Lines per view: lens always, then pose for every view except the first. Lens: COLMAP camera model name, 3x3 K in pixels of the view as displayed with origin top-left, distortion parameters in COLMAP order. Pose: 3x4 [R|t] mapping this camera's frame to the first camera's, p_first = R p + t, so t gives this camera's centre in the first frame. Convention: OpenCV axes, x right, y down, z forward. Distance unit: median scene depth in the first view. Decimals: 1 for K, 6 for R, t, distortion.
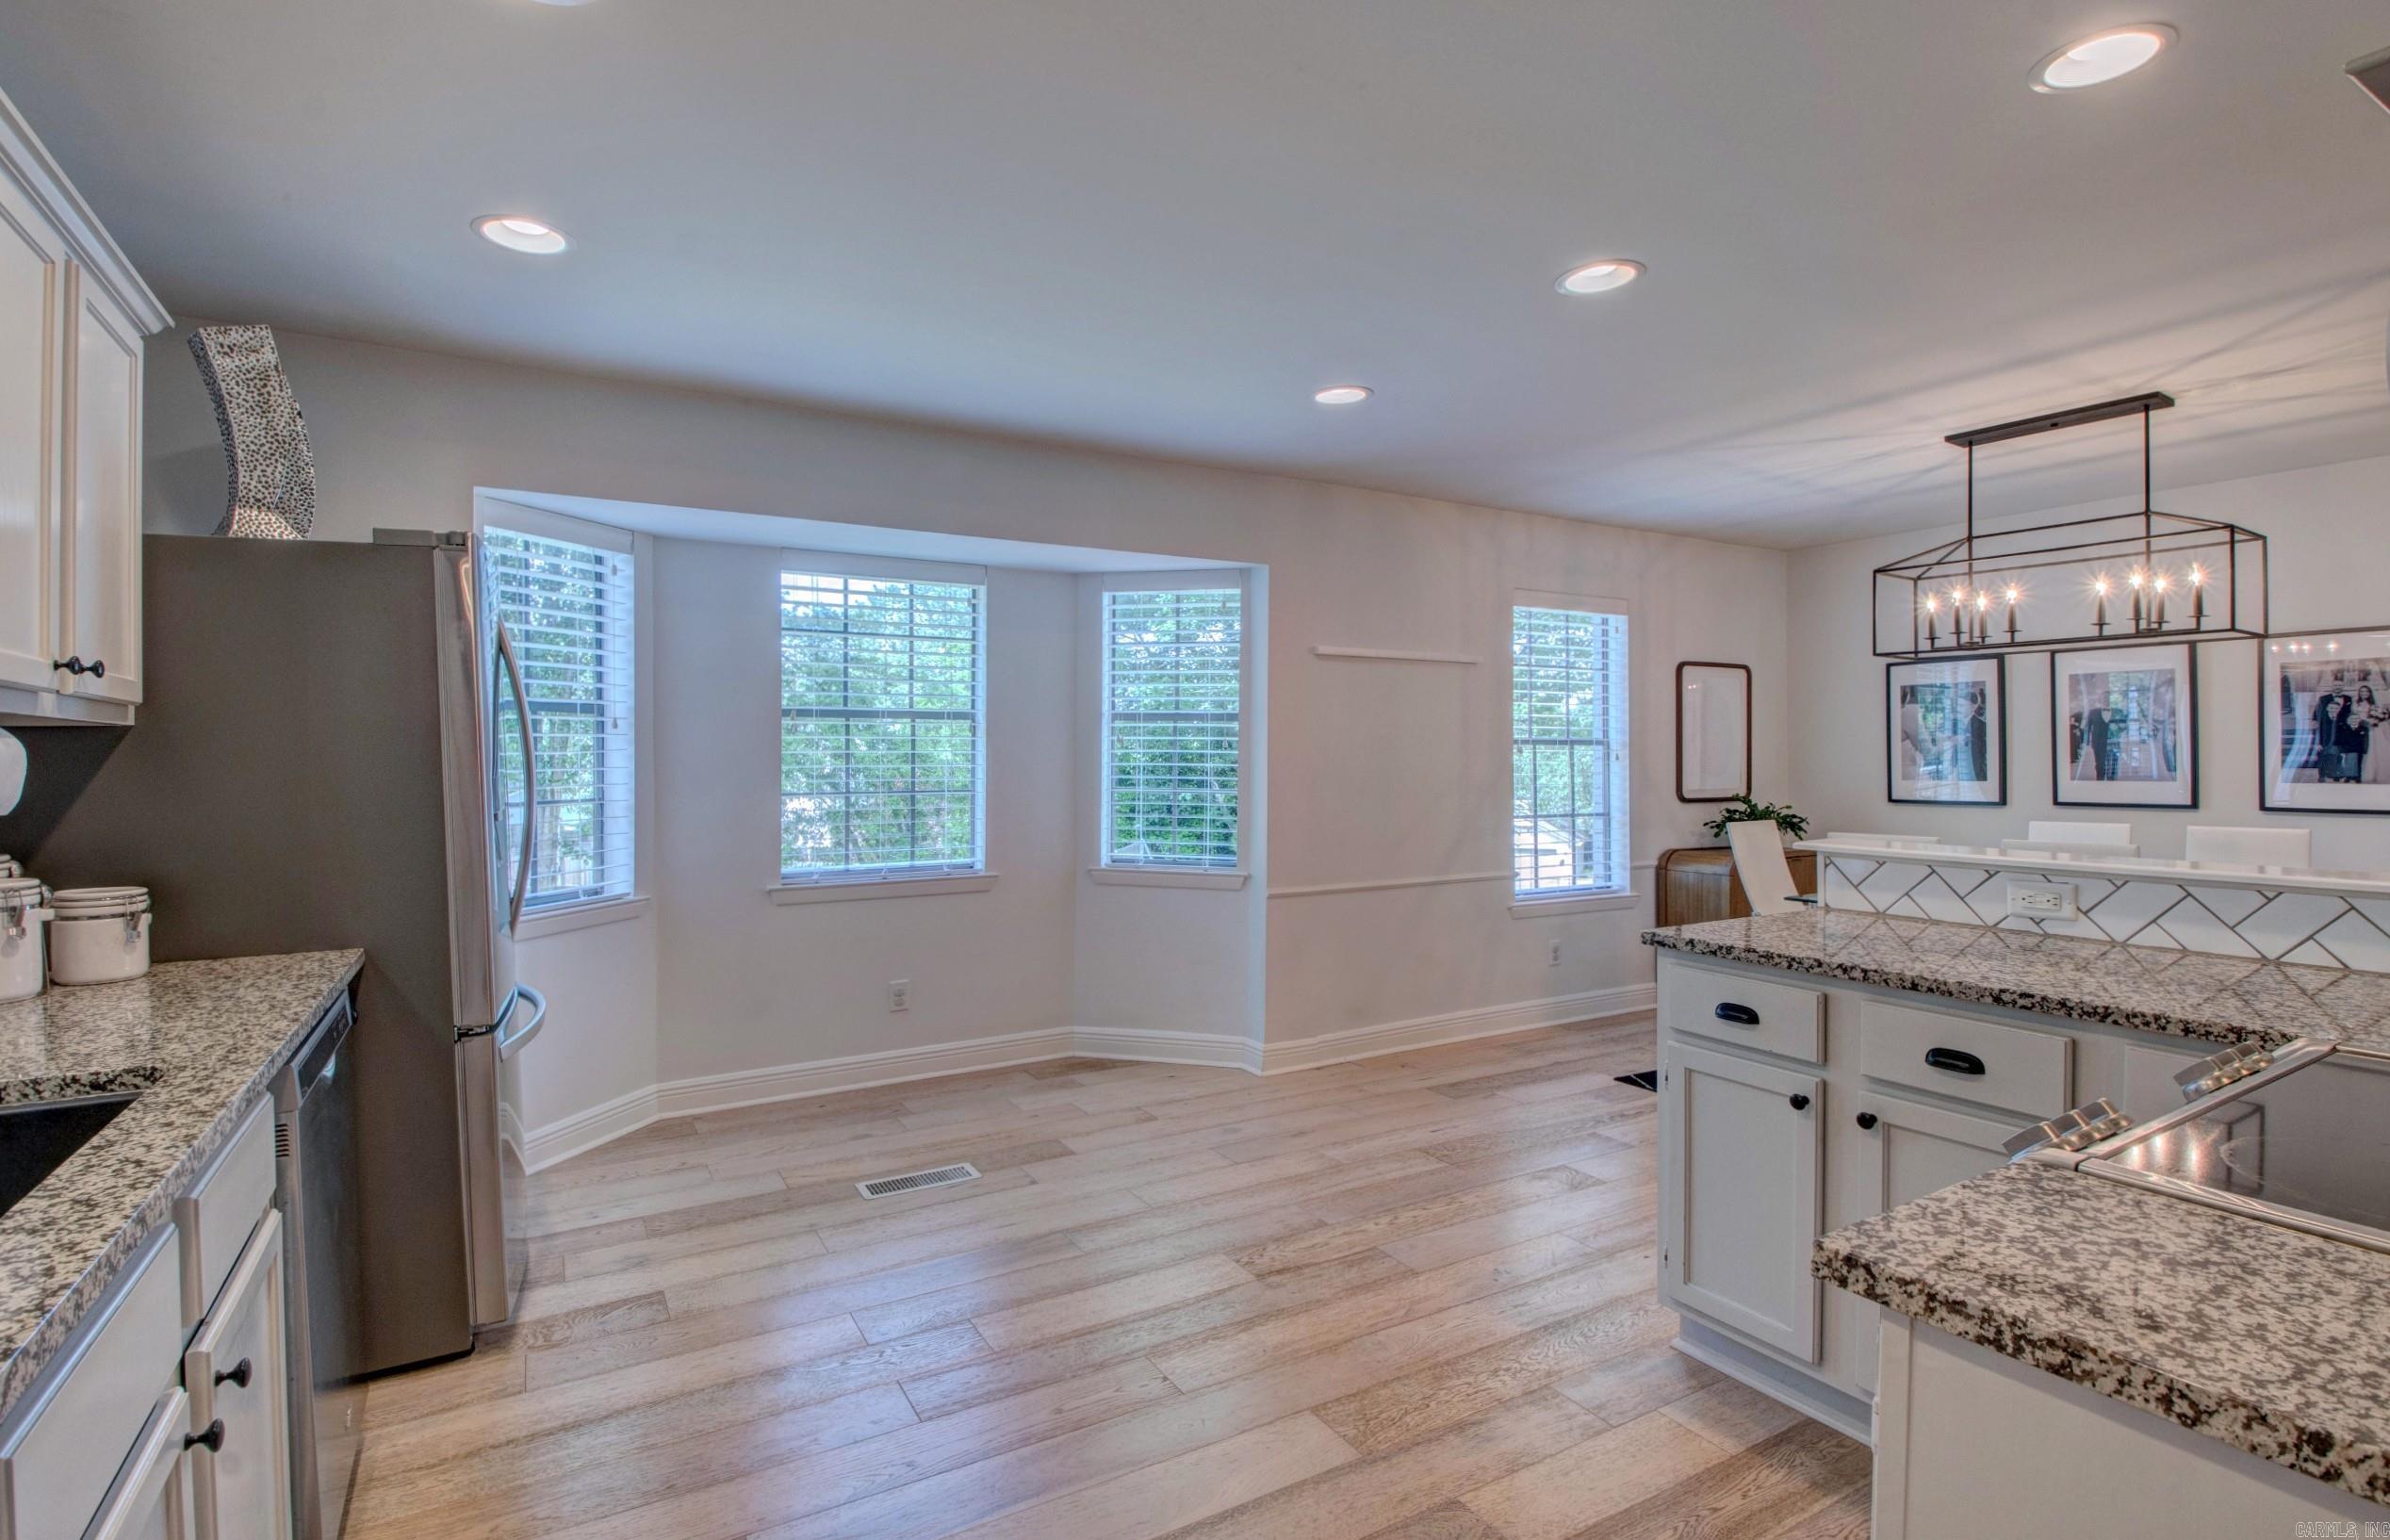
lens RADIAL K [[1116.5, 0, 1157.4], [0, 1116.5, 757.0], [0, 0, 1]] dist [-0.007175, -0.014042]
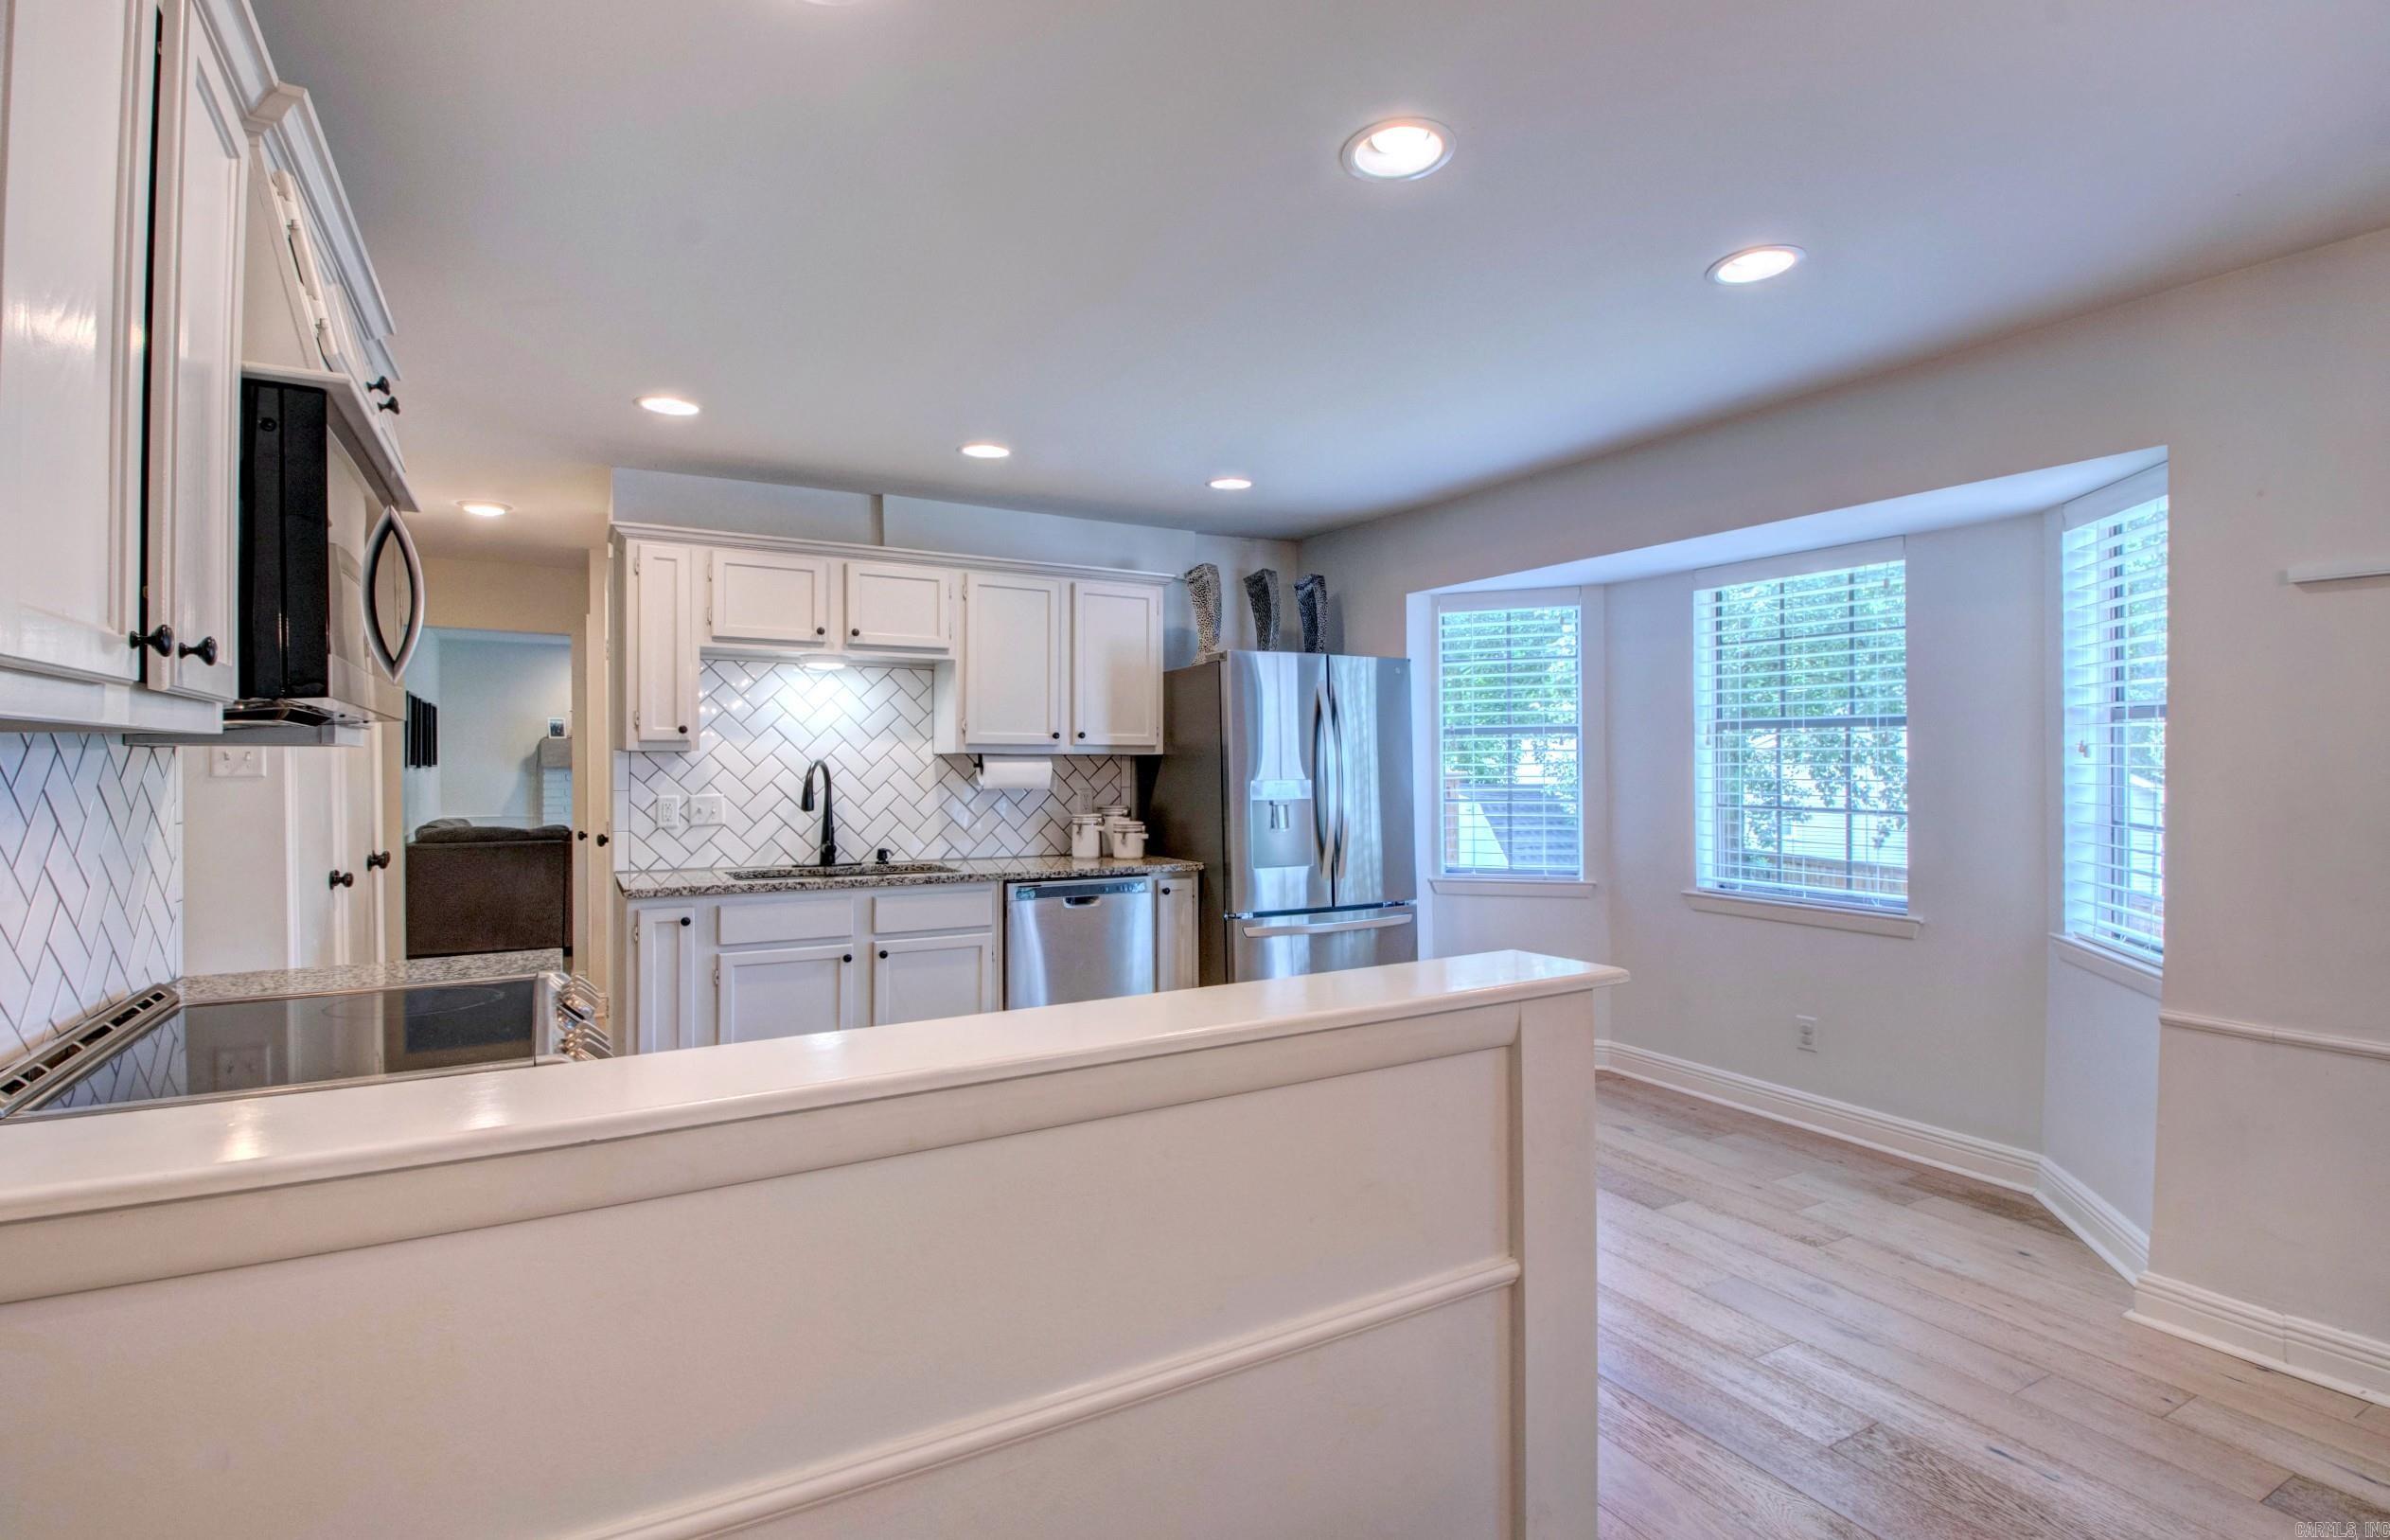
lens RADIAL K [[1116.5, 0, 1207.3], [0, 1116.5, 765.5], [0, 0, 1]] dist [-0.007175, -0.014042]
pose [[0.004643, 0.008204, -0.999956, 0.775934], [-0.001273, 0.999966, 0.008198, -0.012715], [0.999988, 0.001235, 0.004653, 0.588551]]
